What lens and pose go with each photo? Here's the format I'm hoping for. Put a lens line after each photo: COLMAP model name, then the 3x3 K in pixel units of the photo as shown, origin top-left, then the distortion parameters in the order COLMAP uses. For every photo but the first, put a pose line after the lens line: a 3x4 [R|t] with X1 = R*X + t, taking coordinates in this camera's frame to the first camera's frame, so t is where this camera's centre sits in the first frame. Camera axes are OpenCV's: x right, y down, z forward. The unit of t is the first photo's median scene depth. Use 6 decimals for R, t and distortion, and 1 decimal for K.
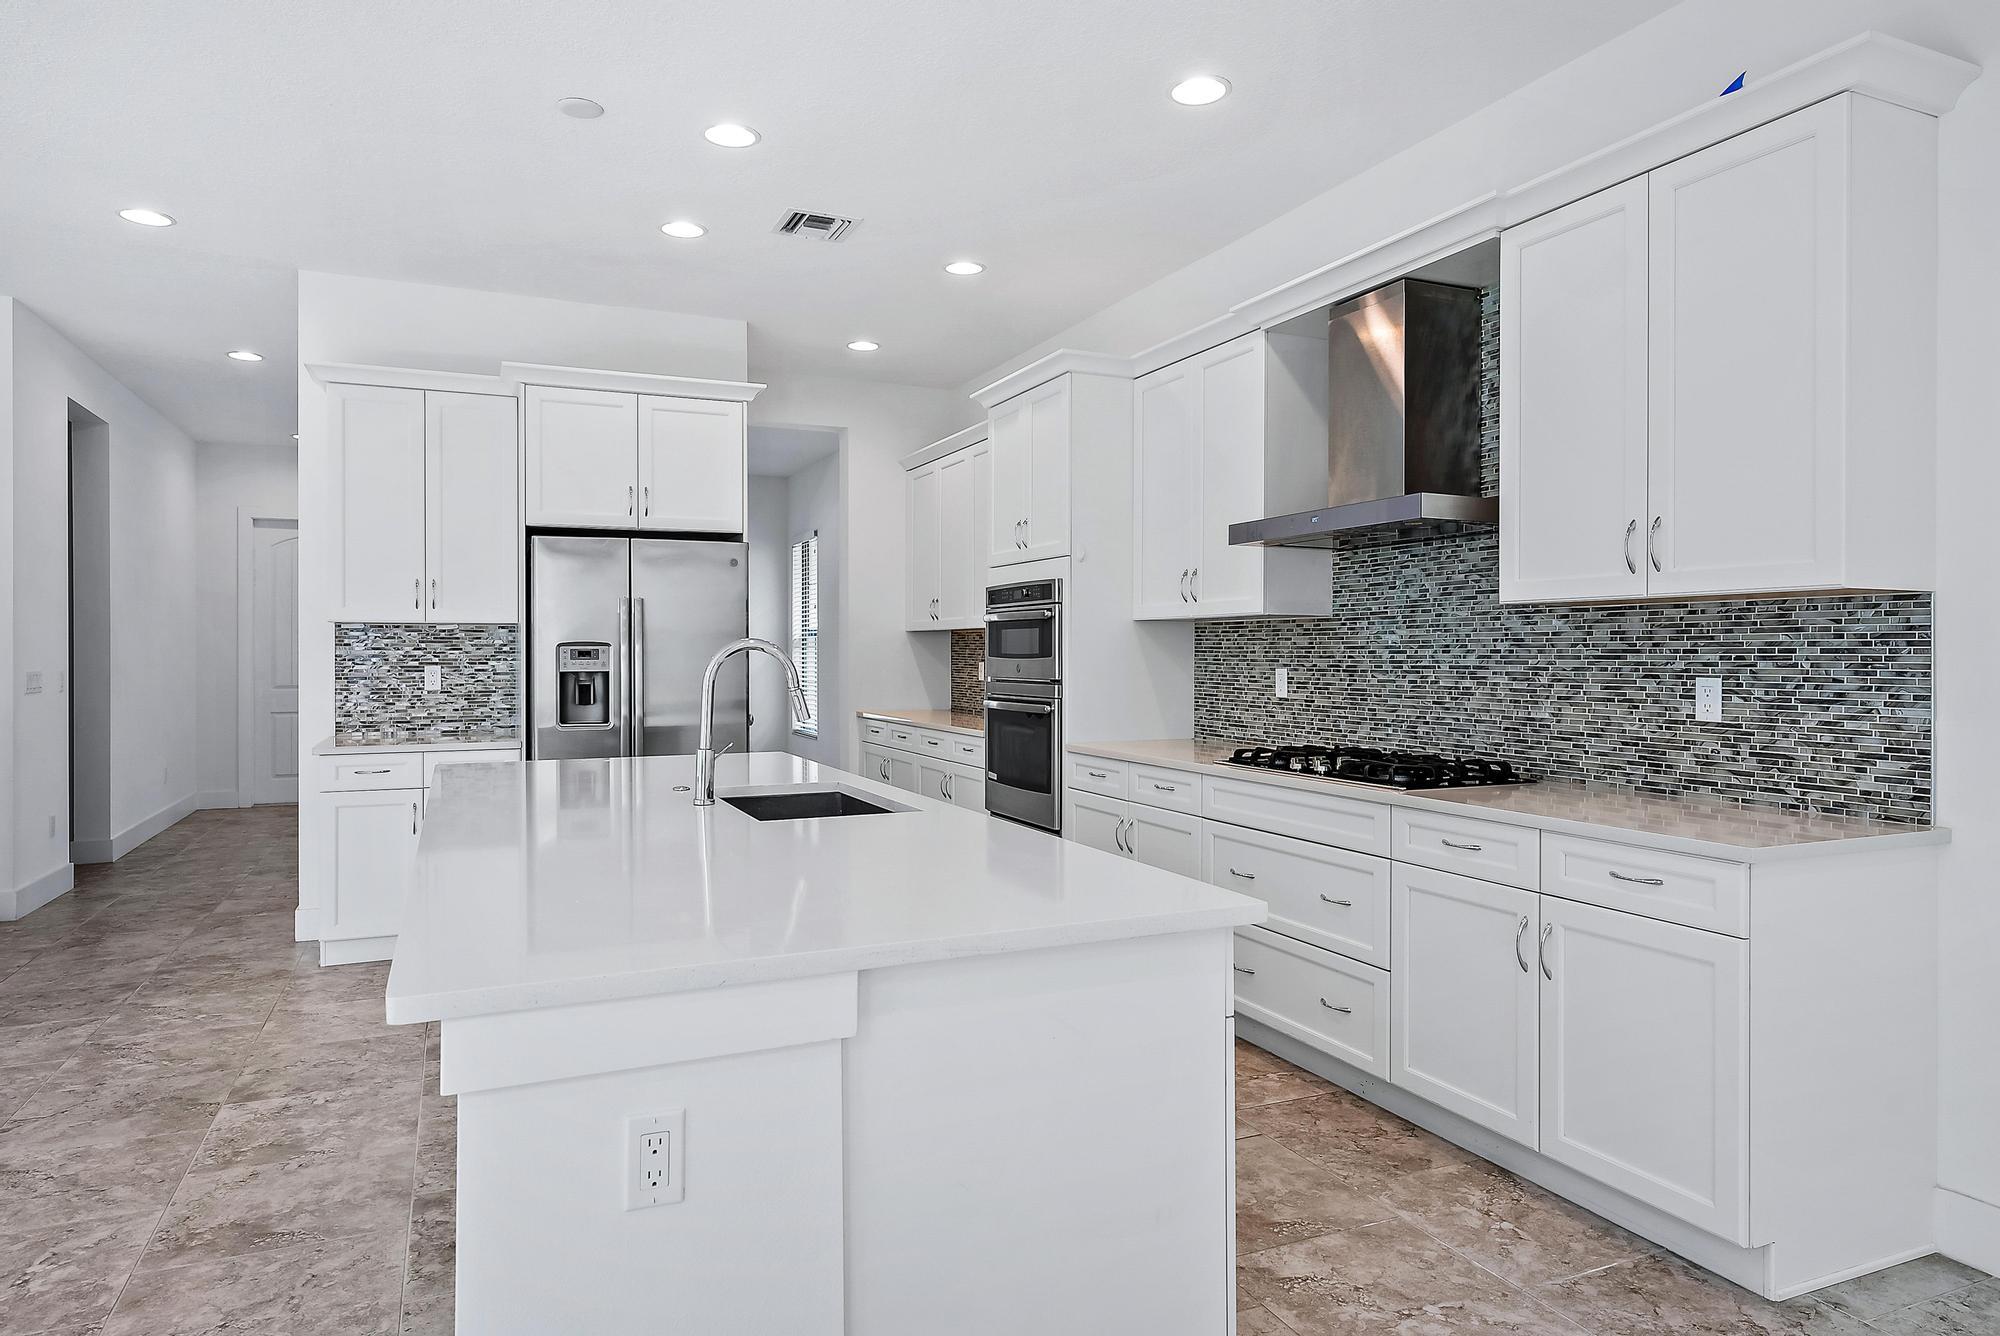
lens RADIAL K [[1214.3, 0, 1000.6], [0, 1214.3, 662.2], [0, 0, 1]] dist [-0.003589, -0.000419]
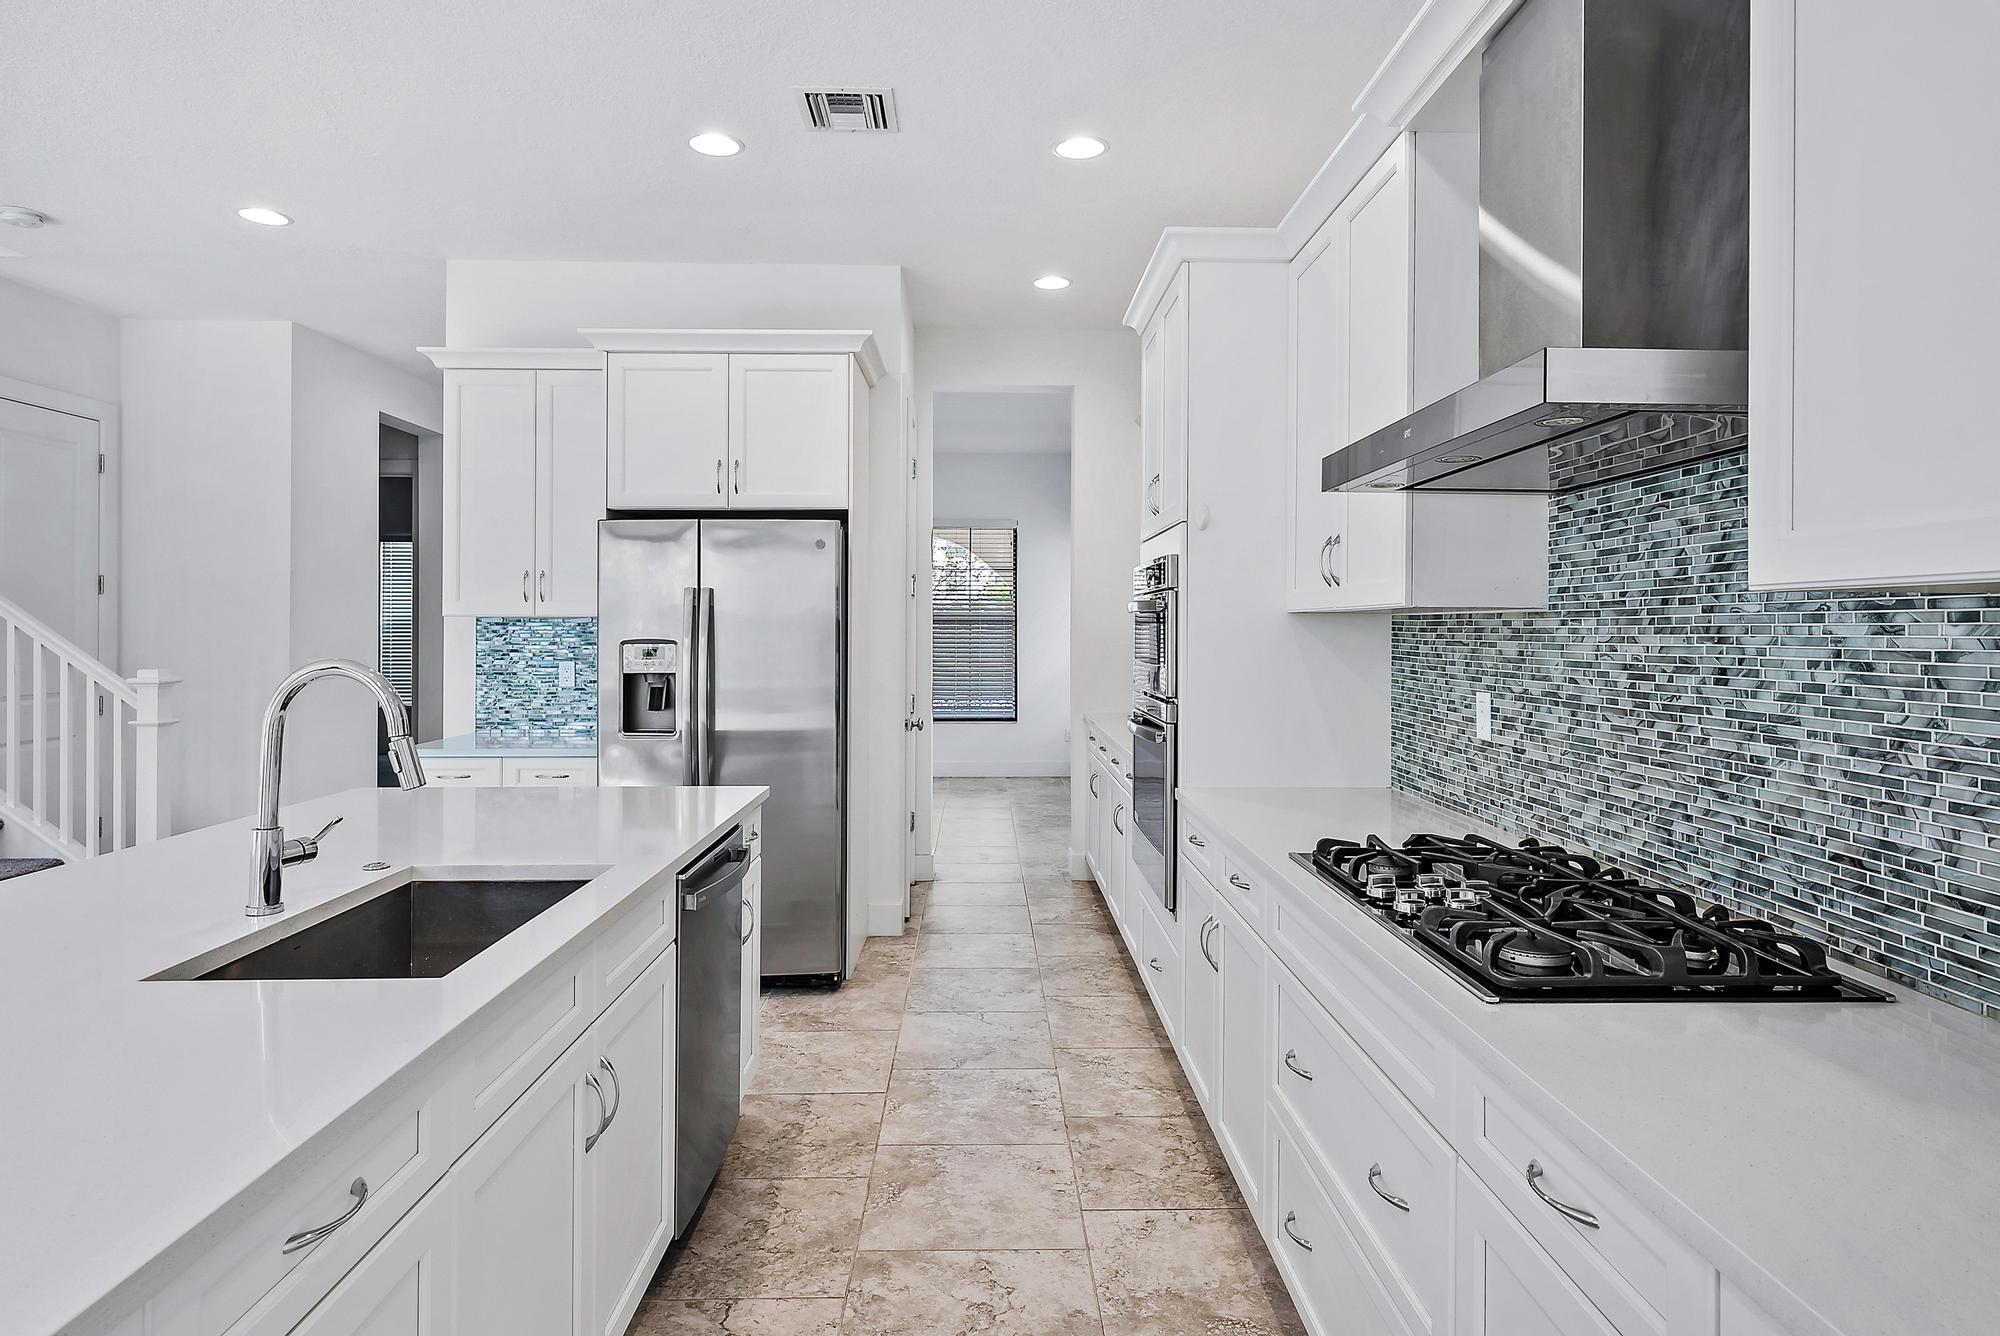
lens RADIAL K [[1135.6, 0, 1004.4], [0, 1135.6, 628.3], [0, 0, 1]] dist [-0.004455, -0.000984]
pose [[0.922405, 0.002130, -0.386219, 0.249702], [-0.005609, 0.999953, -0.007881, -0.023254], [0.386184, 0.009436, 0.922373, 0.411333]]
